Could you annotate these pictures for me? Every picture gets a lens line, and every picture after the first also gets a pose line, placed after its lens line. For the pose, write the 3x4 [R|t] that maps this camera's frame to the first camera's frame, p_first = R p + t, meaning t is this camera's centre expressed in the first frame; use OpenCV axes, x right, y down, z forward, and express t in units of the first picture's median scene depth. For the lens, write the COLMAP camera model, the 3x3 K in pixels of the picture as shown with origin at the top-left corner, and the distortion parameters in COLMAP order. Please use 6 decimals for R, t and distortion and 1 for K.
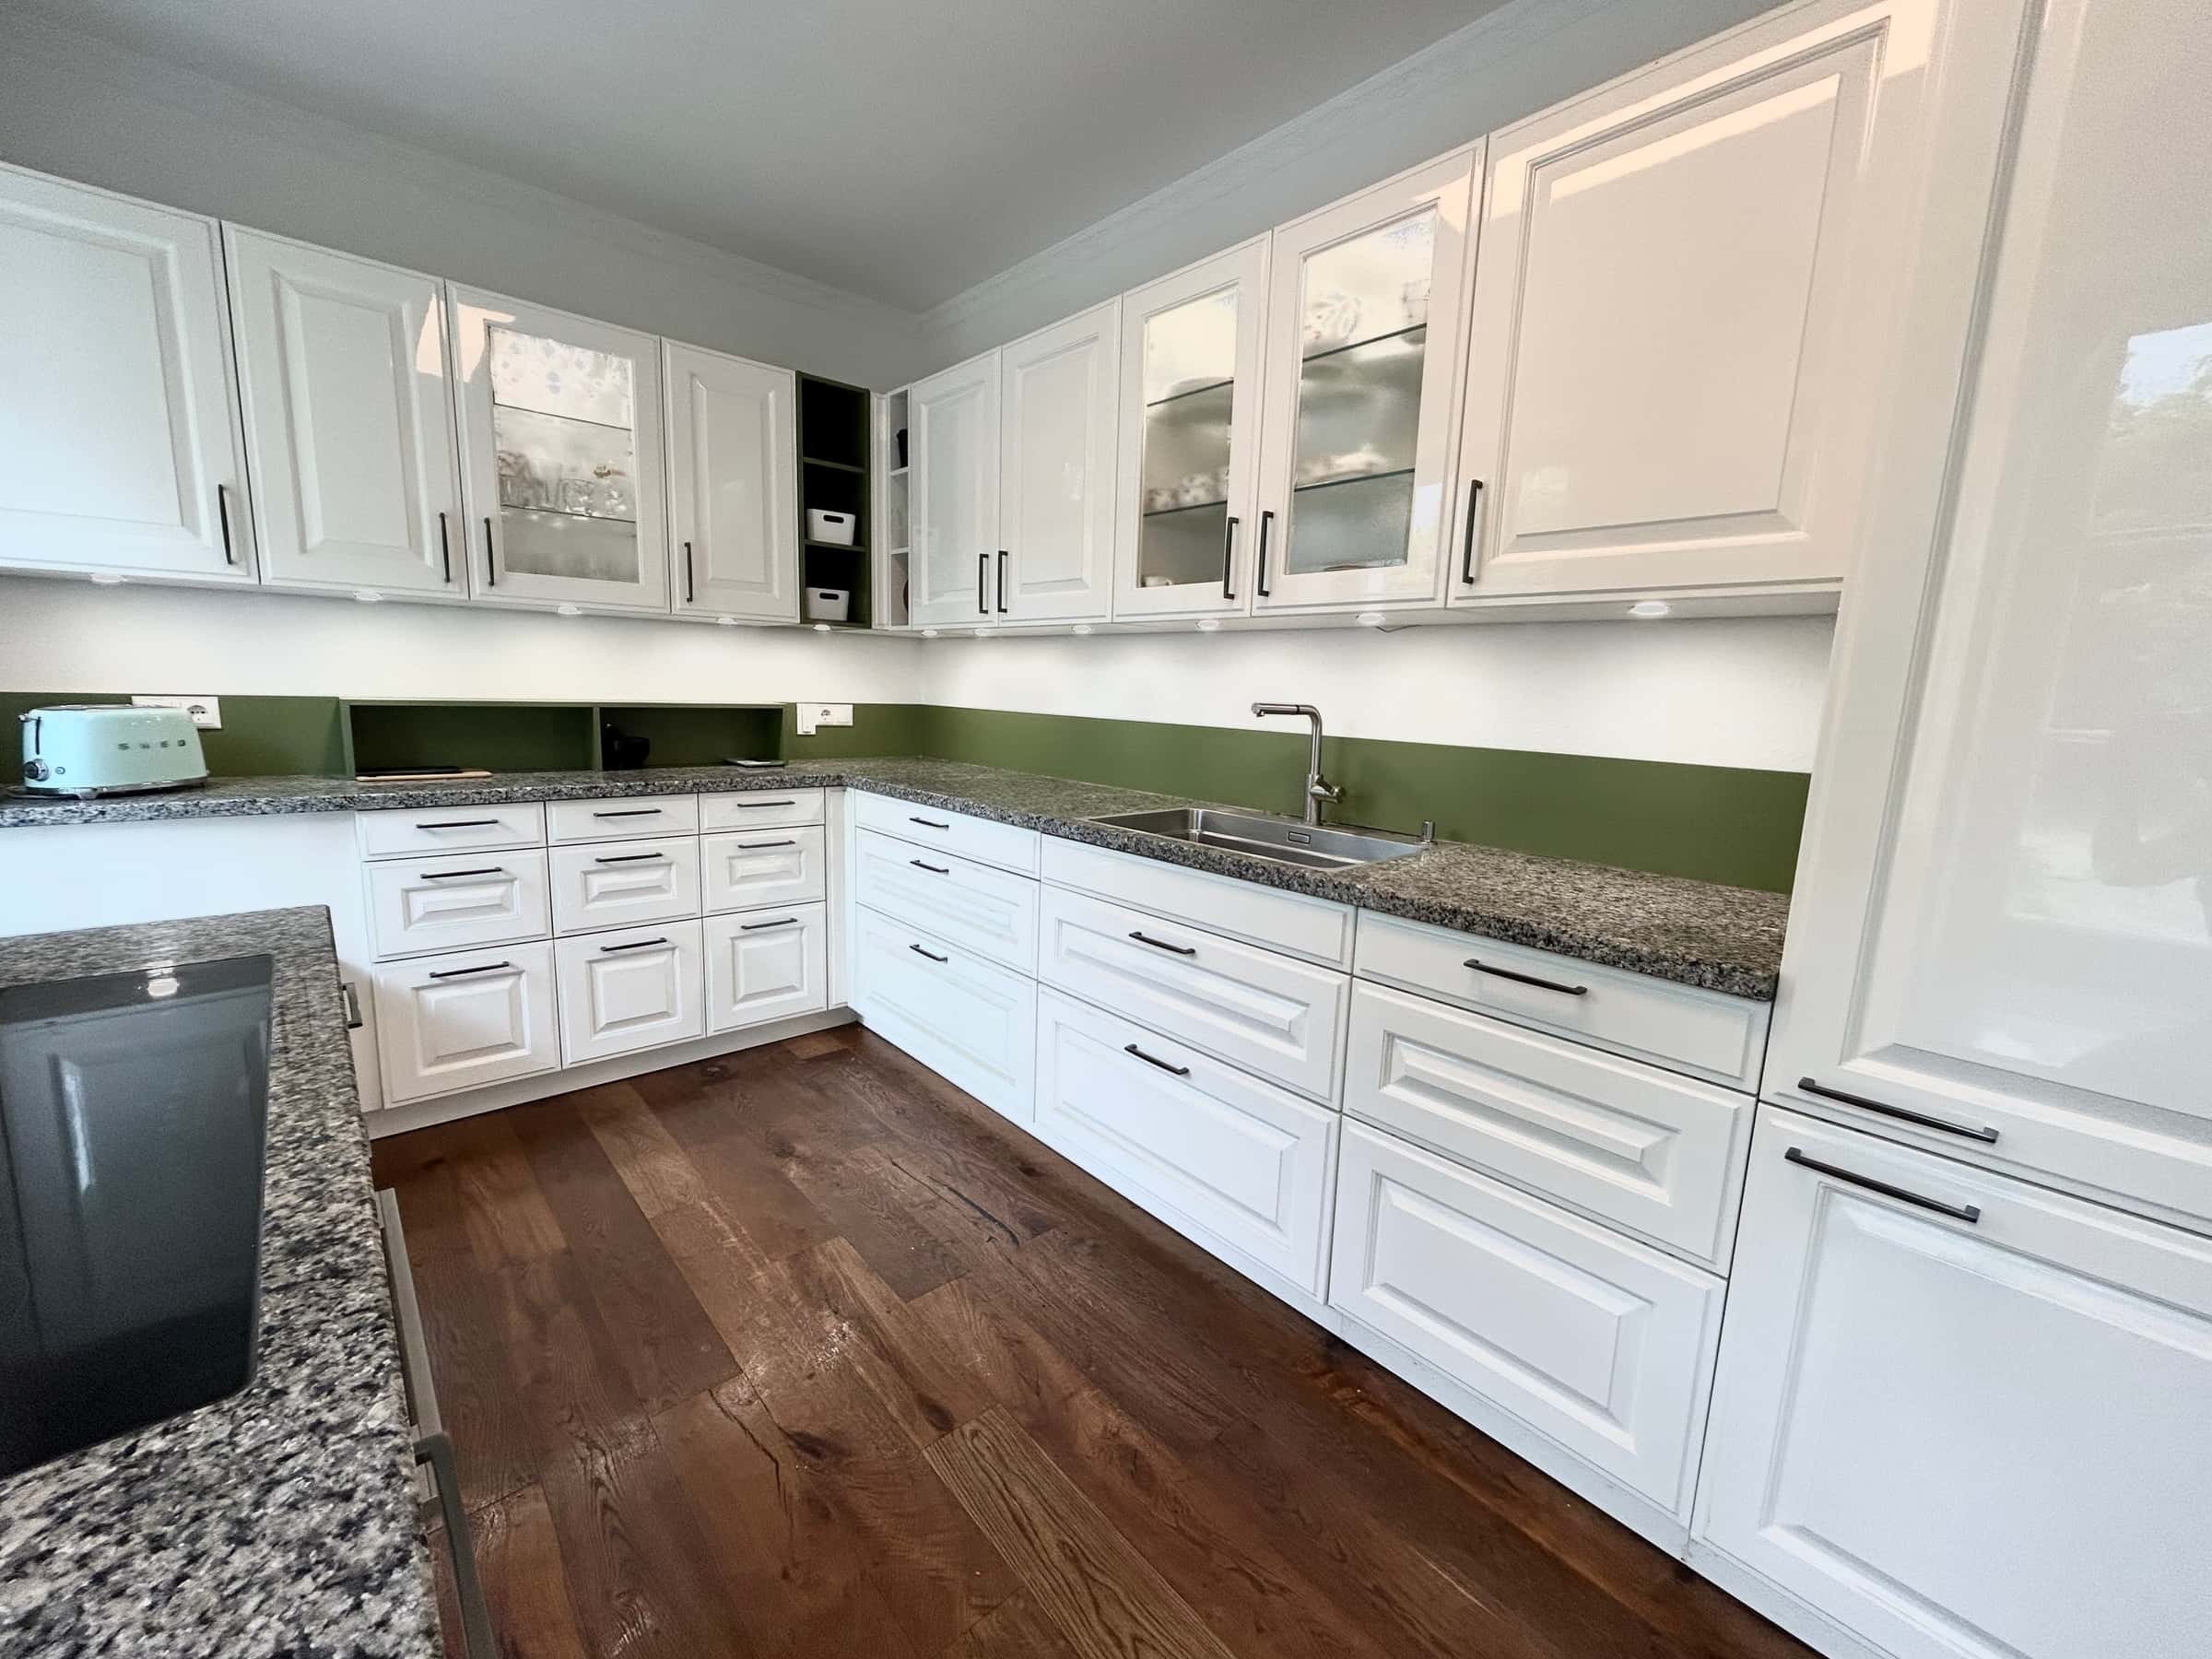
lens RADIAL K [[899.0, 0, 1103.8], [0, 899.0, 826.4], [0, 0, 1]] dist [0.000355, 0.000609]
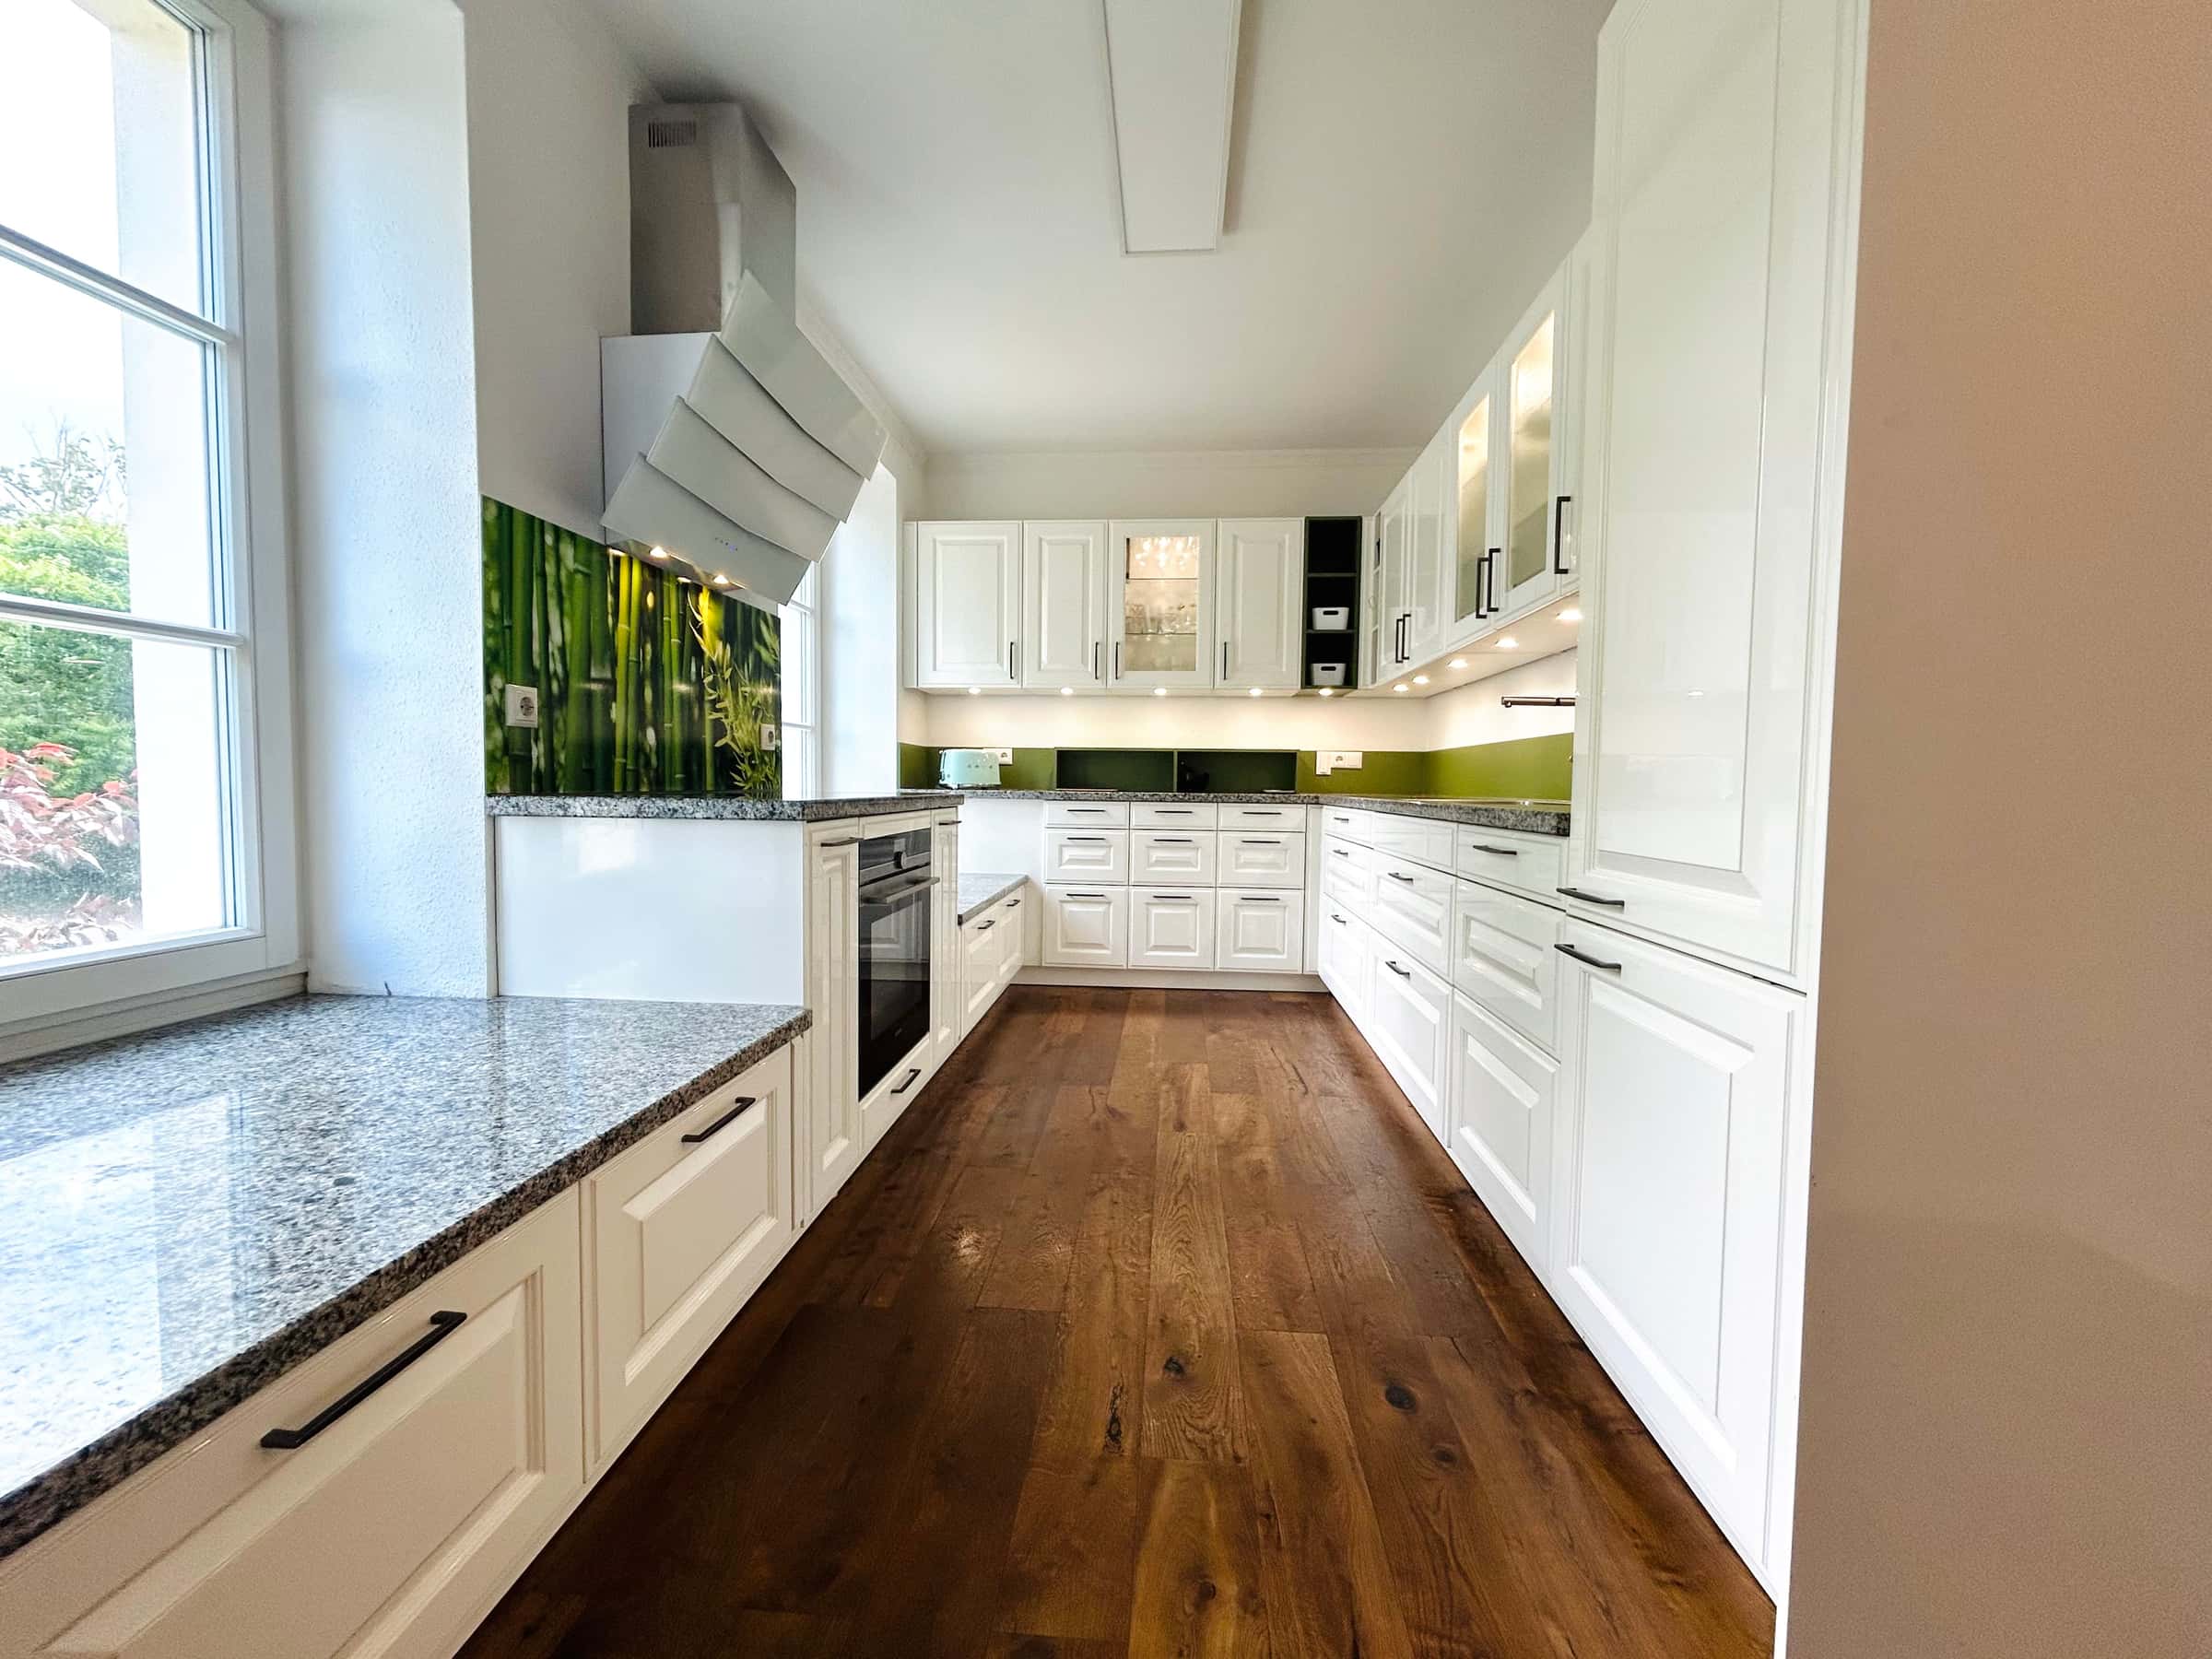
lens RADIAL K [[899.0, 0, 1107.2], [0, 899.0, 827.3], [0, 0, 1]] dist [0.000355, 0.000609]
pose [[0.696415, 0.009960, -0.717570, 0.519952], [-0.100241, 0.991451, -0.083524, 0.153449], [0.710604, 0.130097, 0.691460, -0.175706]]
